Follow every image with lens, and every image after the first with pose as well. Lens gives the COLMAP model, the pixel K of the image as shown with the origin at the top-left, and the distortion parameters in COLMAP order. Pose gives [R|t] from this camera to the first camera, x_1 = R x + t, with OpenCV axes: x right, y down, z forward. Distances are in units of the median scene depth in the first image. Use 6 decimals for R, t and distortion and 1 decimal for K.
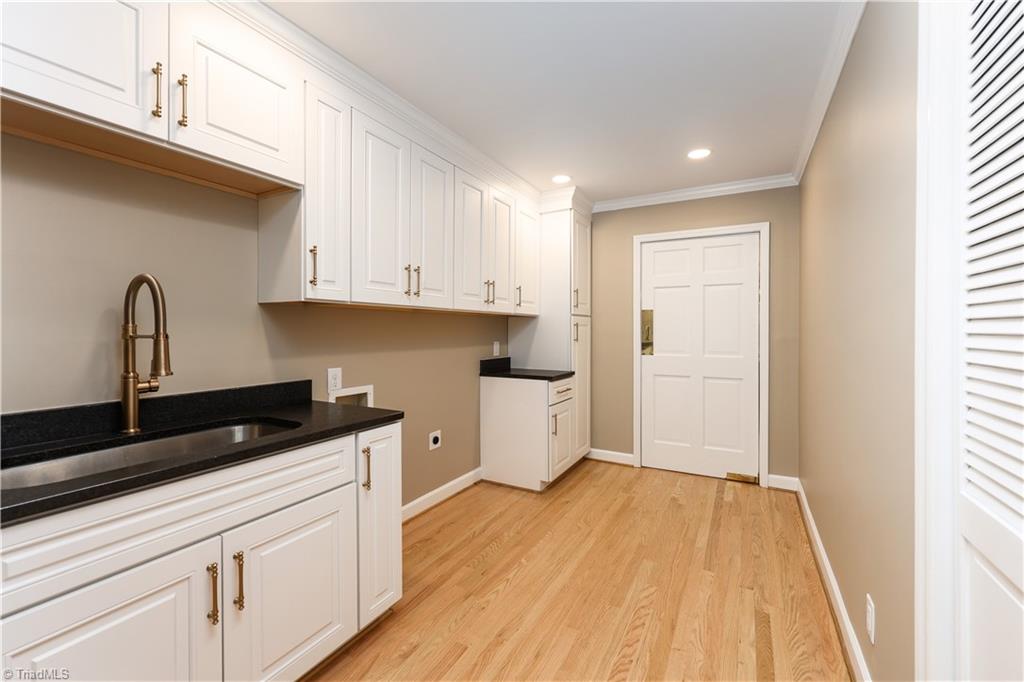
lens RADIAL K [[416.7, 0, 515.7], [0, 416.7, 327.2], [0, 0, 1]] dist [-0.000115, -0.000169]
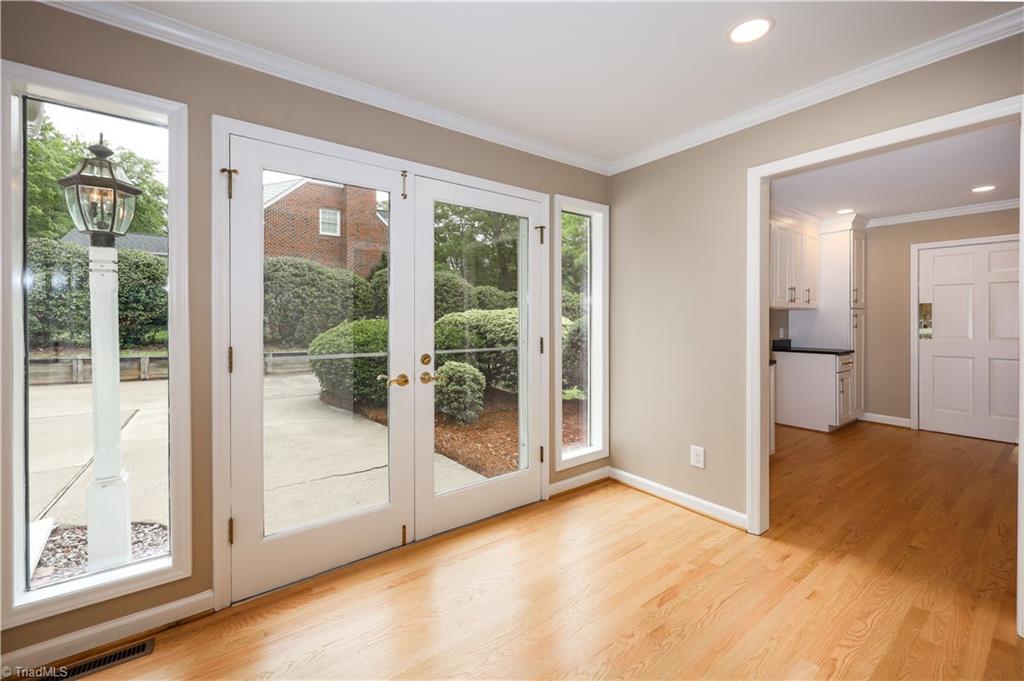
lens RADIAL K [[415.5, 0, 509.2], [0, 415.5, 318.9], [0, 0, 1]] dist [0.000656, 0.000085]
pose [[0.906289, -0.003349, -0.422646, -0.295267], [0.002355, 0.999993, -0.002872, 0.006240], [0.422652, 0.001608, 0.906290, -0.674779]]
